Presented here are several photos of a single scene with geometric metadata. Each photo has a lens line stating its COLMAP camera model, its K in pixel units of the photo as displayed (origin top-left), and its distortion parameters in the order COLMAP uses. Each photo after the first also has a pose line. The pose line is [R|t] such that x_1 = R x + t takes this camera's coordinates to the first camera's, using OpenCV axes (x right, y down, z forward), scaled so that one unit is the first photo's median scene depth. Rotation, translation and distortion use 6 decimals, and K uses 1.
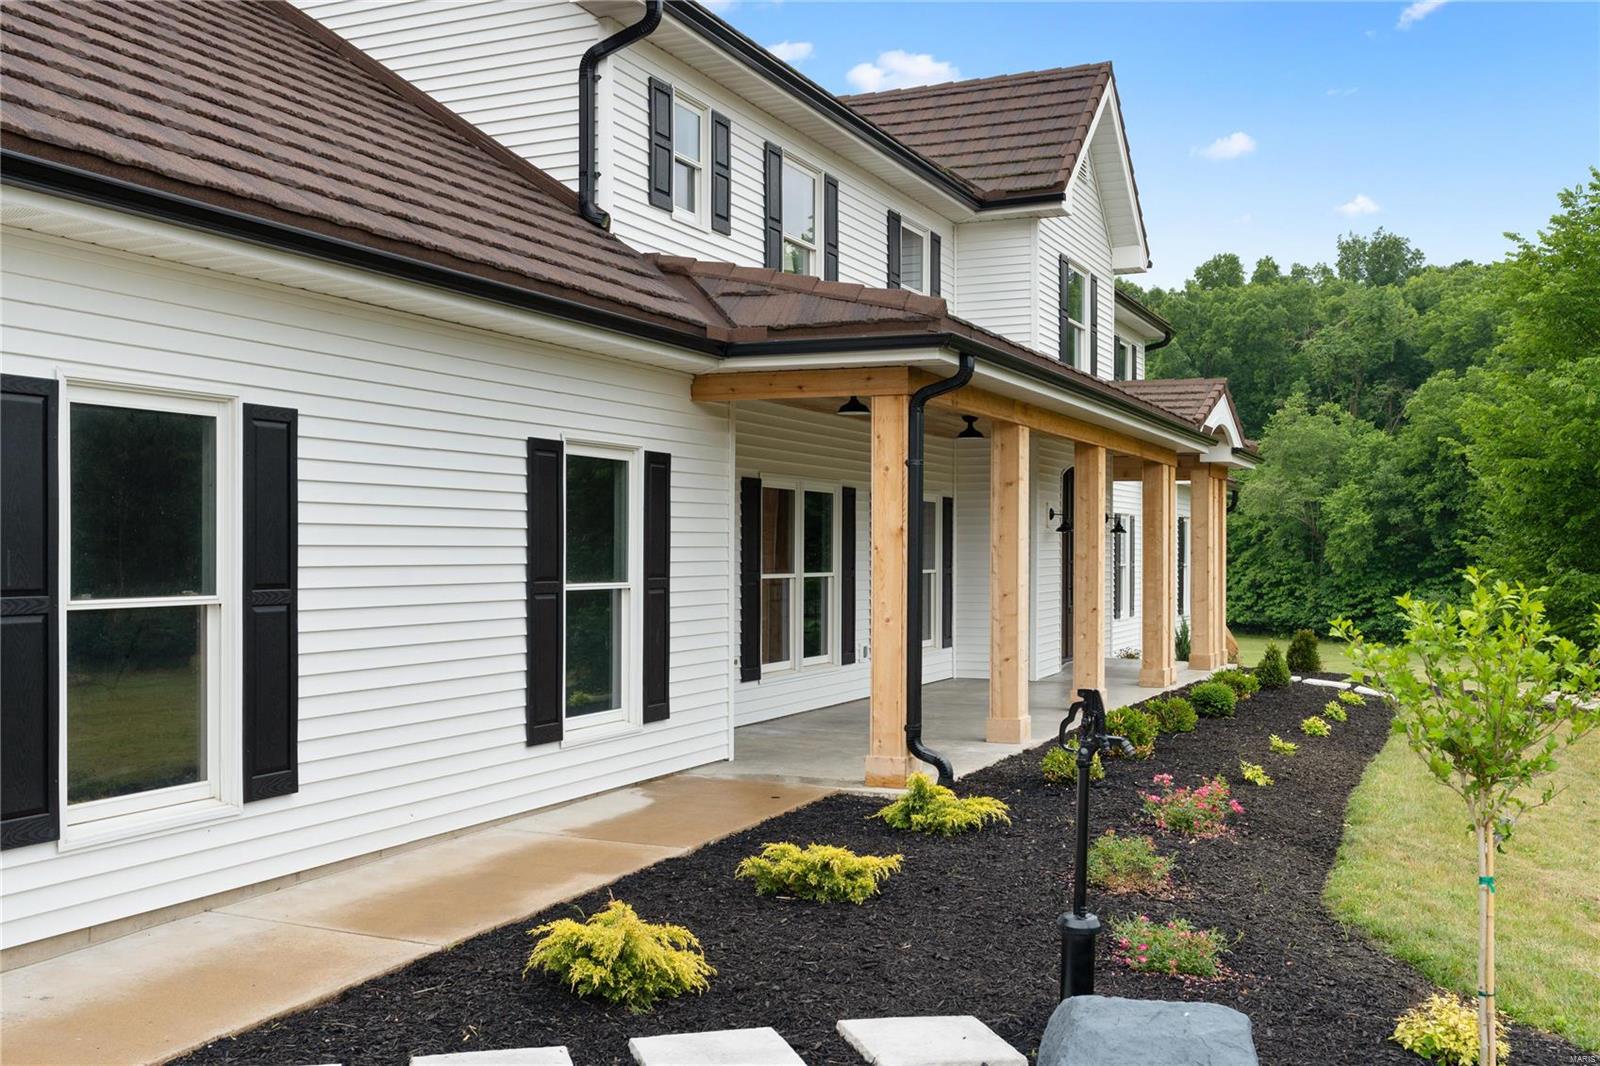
lens RADIAL K [[1610.4, 0, 800.0], [0, 1610.4, 533.0], [0, 0, 1]] dist [0.014299, 0.010814]
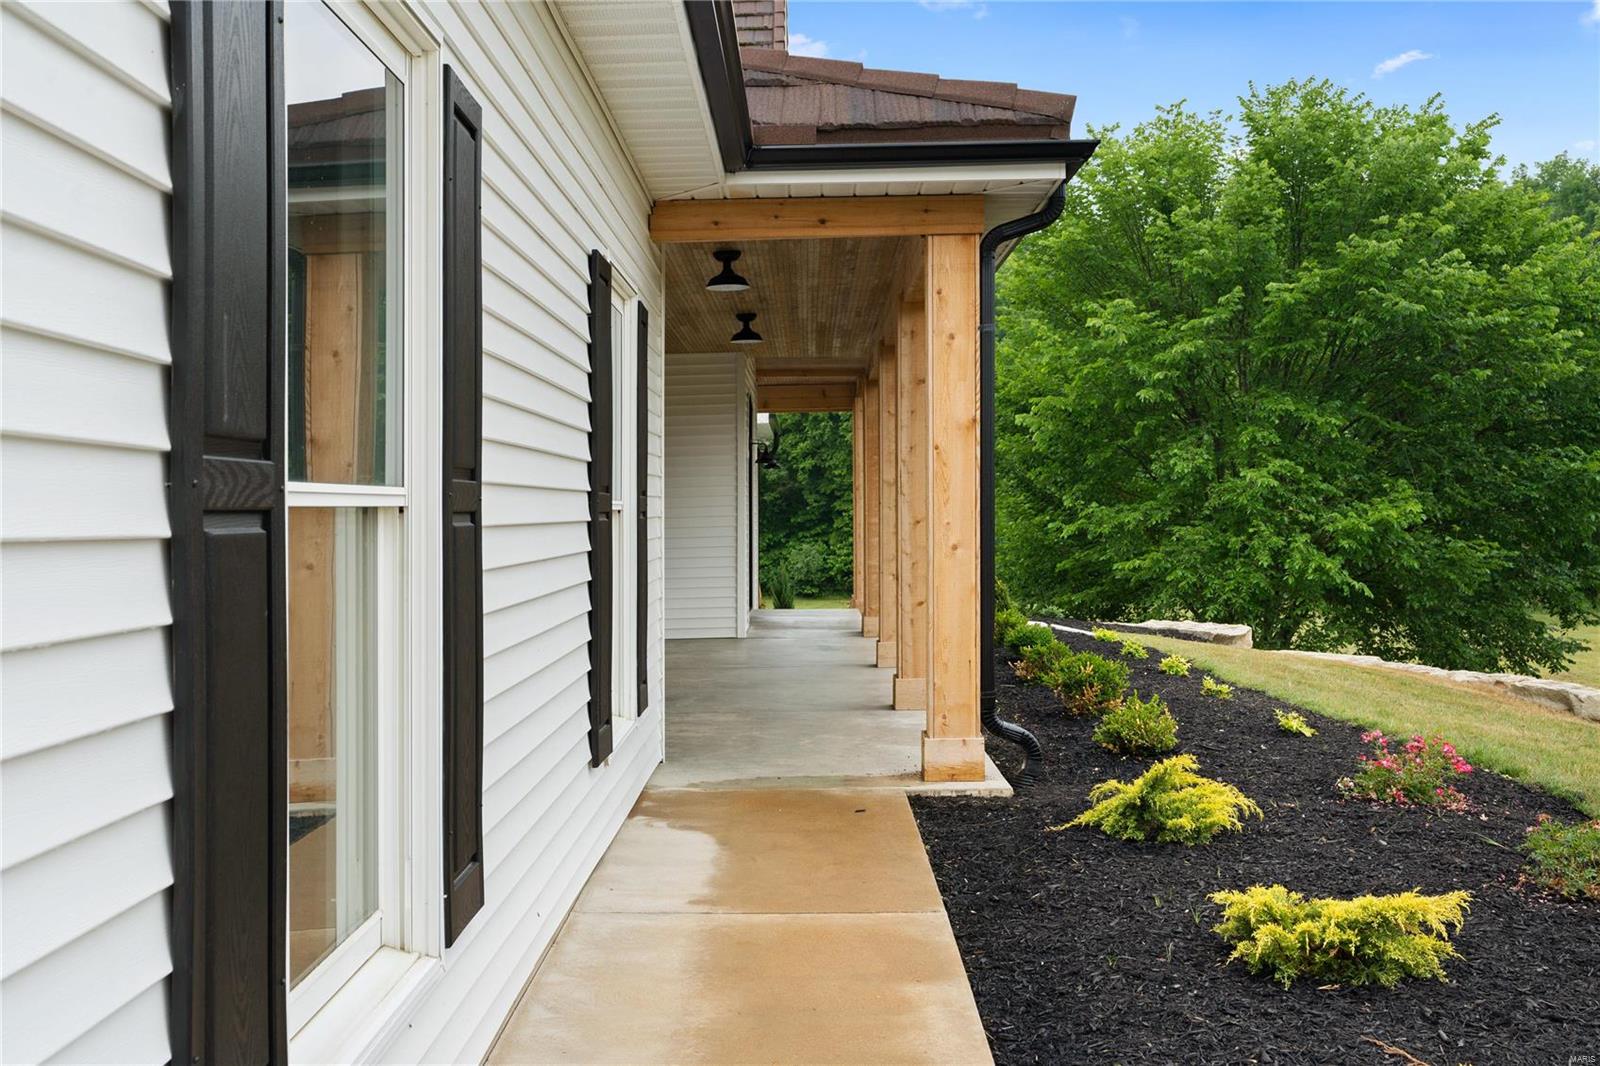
lens RADIAL K [[1604.9, 0, 797.6], [0, 1604.9, 456.7], [0, 0, 1]] dist [0.010935, 0.007501]
pose [[0.919878, -0.011577, 0.392033, -0.281838], [0.022138, 0.999503, -0.022430, 0.027434], [-0.391578, 0.029311, 0.919678, 0.356439]]
